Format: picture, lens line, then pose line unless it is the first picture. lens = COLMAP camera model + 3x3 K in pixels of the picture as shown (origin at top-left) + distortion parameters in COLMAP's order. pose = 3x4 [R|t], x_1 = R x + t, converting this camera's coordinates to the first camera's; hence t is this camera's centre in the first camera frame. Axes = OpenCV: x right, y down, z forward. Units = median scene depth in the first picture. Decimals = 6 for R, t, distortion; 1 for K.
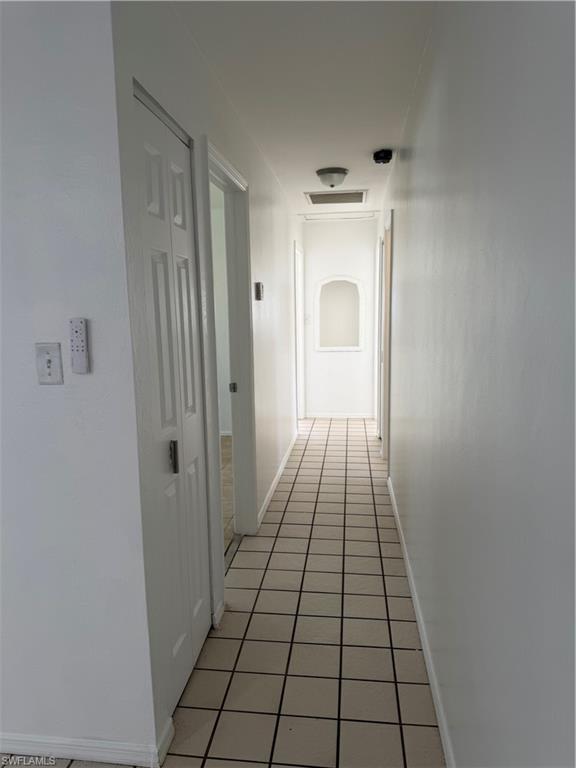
lens RADIAL K [[535.3, 0, 286.5], [0, 535.3, 396.5], [0, 0, 1]] dist [0.216188, -0.001268]
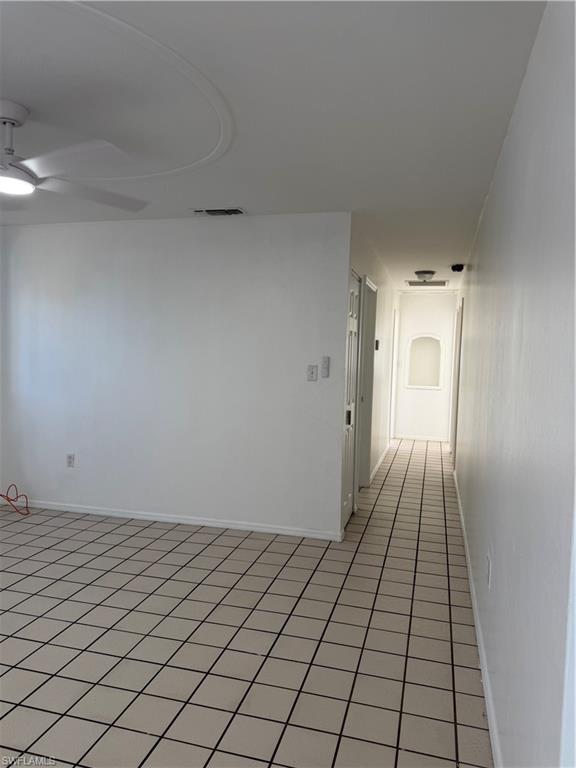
lens RADIAL K [[540.8, 0, 290.5], [0, 540.8, 388.8], [0, 0, 1]] dist [0.041472, -0.045055]
pose [[0.988628, 0.063203, -0.136452, -0.049142], [-0.075877, 0.993068, -0.089770, 0.067076], [0.129832, 0.099103, 0.986571, -0.404433]]
